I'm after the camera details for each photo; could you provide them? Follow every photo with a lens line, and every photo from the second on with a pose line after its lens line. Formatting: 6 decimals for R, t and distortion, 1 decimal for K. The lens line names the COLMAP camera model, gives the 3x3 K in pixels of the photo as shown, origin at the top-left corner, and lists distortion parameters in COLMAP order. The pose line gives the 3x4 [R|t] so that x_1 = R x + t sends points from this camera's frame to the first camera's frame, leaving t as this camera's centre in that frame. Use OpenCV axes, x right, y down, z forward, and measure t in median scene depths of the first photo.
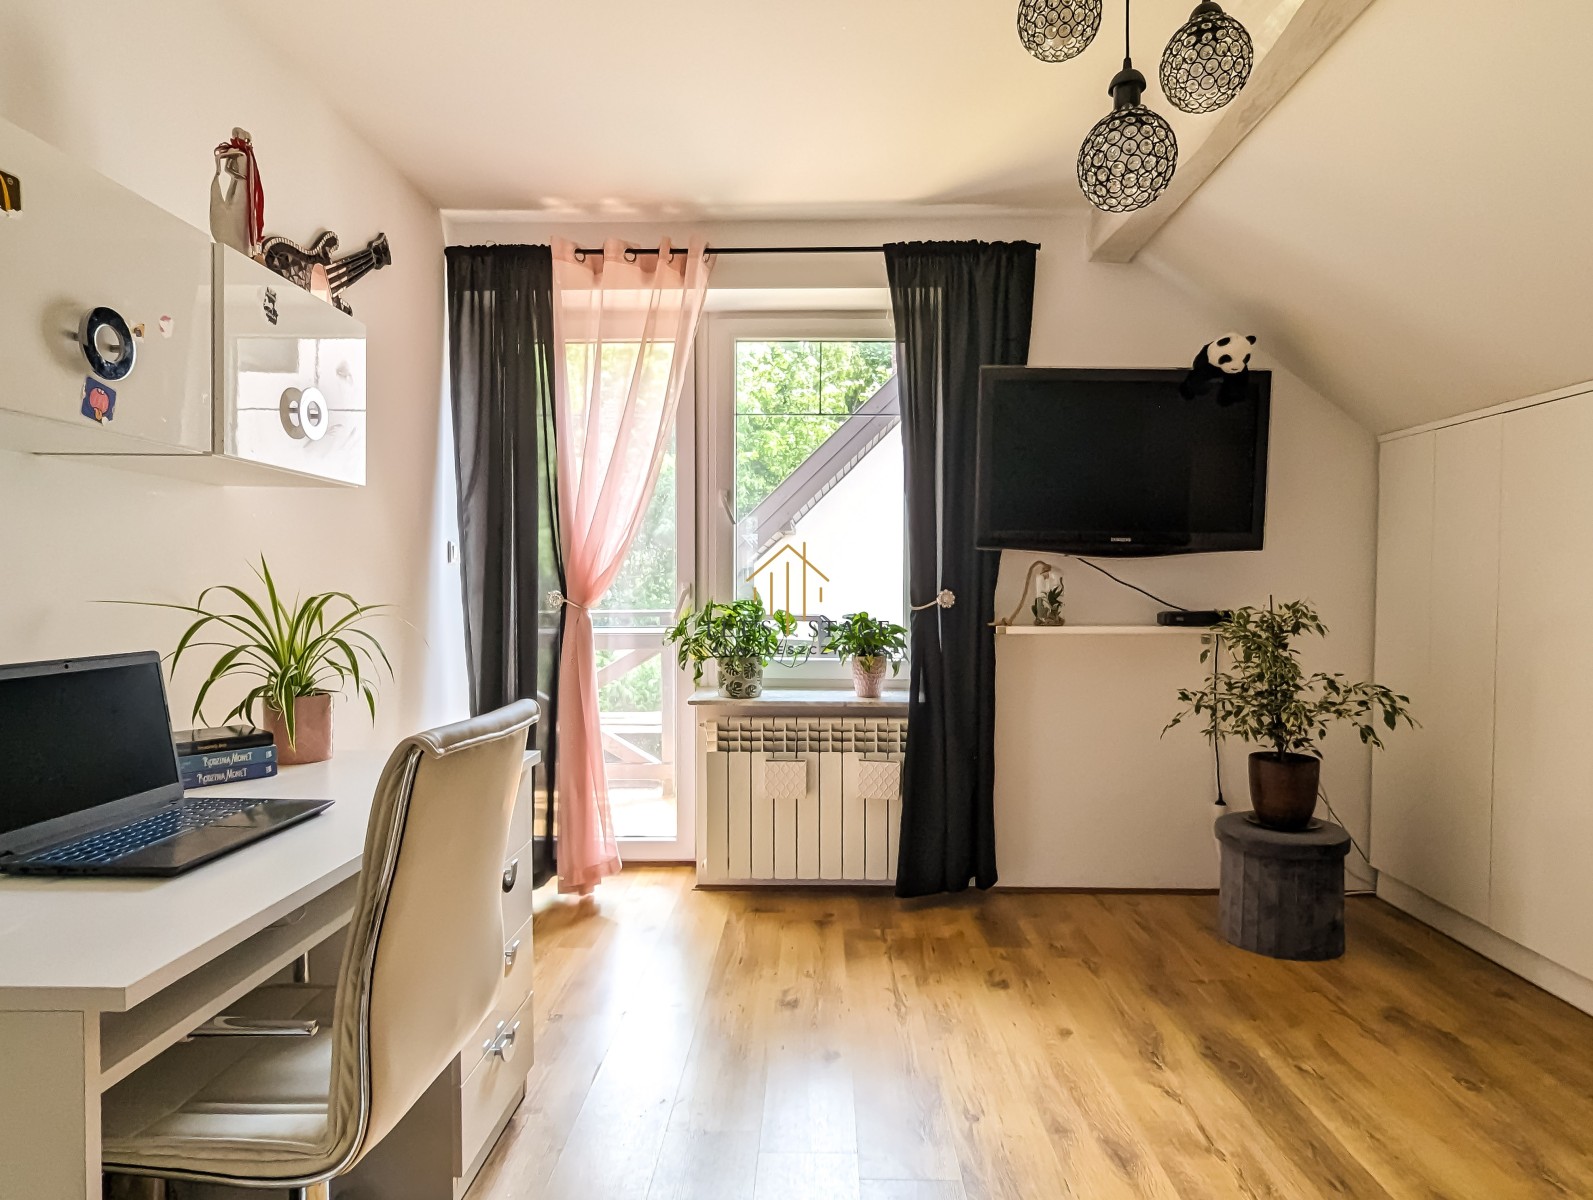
lens RADIAL K [[966.0, 0, 796.5], [0, 966.0, 600.0], [0, 0, 1]] dist [0.000661, 0.000368]
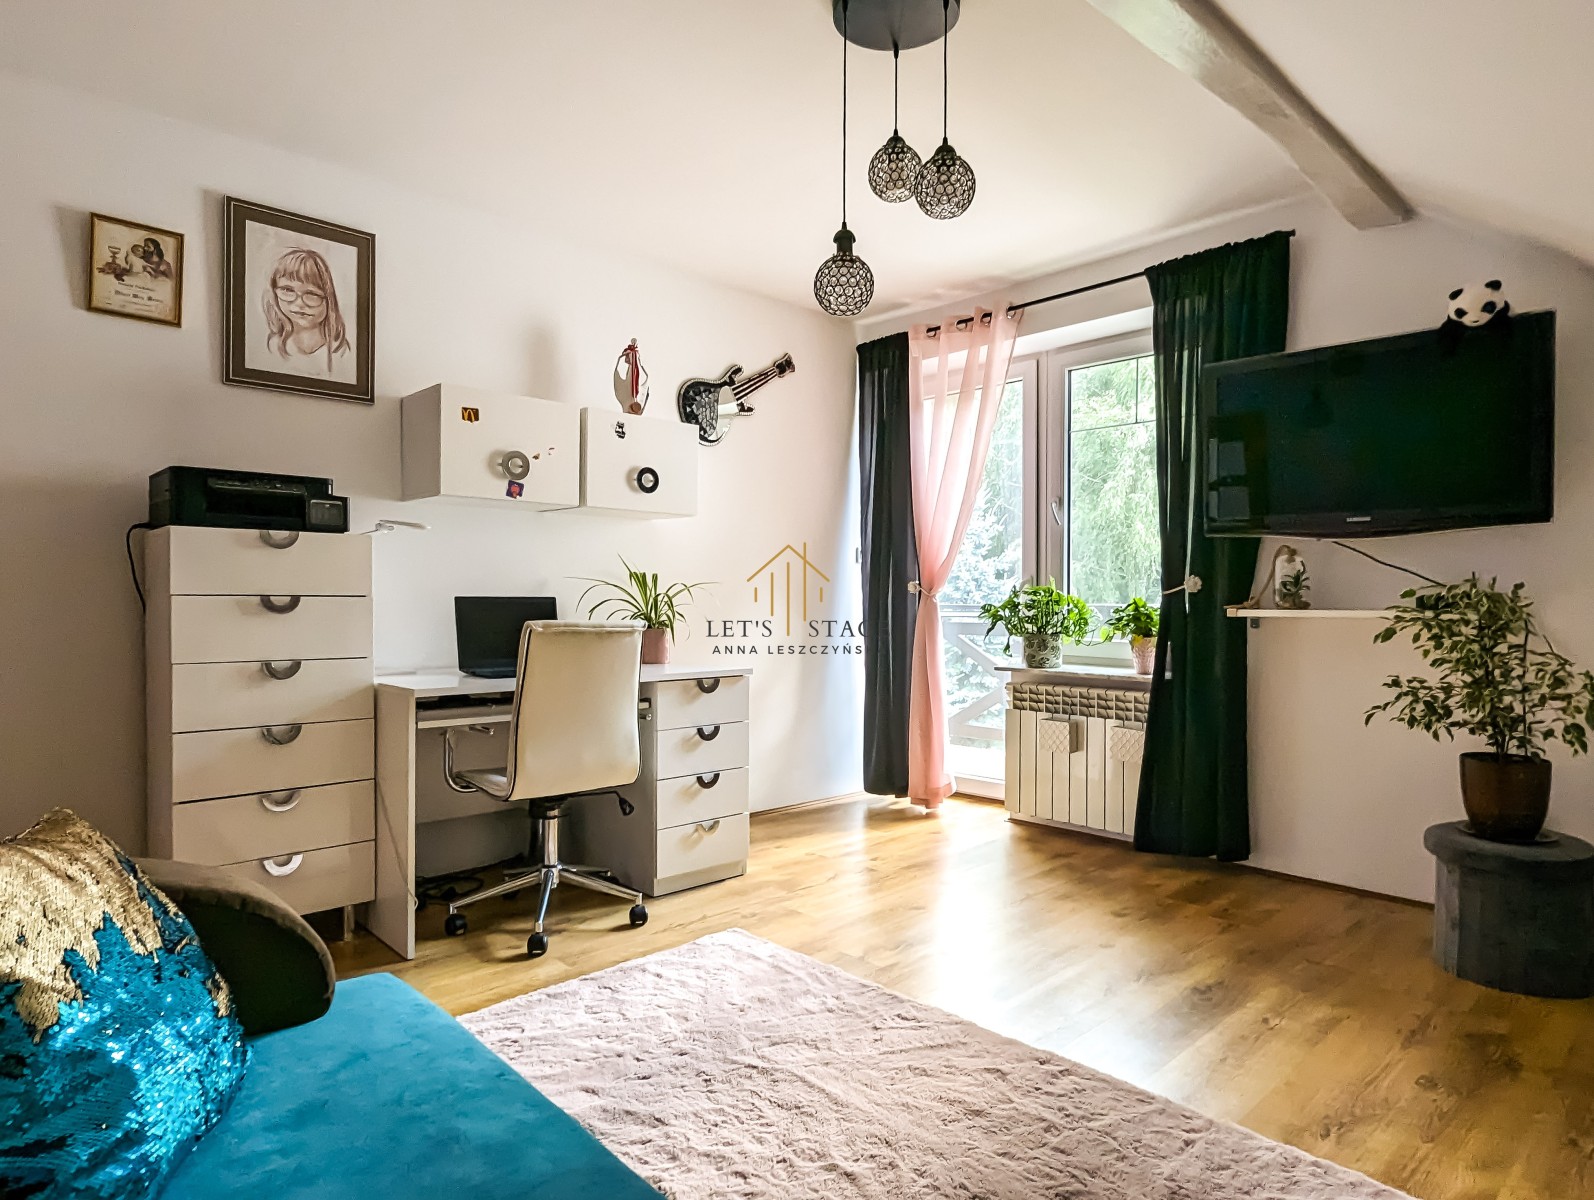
lens RADIAL K [[966.6, 0, 797.0], [0, 966.6, 600.0], [0, 0, 1]] dist [0.000661, 0.000368]
pose [[0.689590, 0.001369, -0.724198, 0.627766], [-0.015443, 0.999799, -0.012816, 0.037315], [0.724035, 0.020021, 0.689473, -0.060403]]
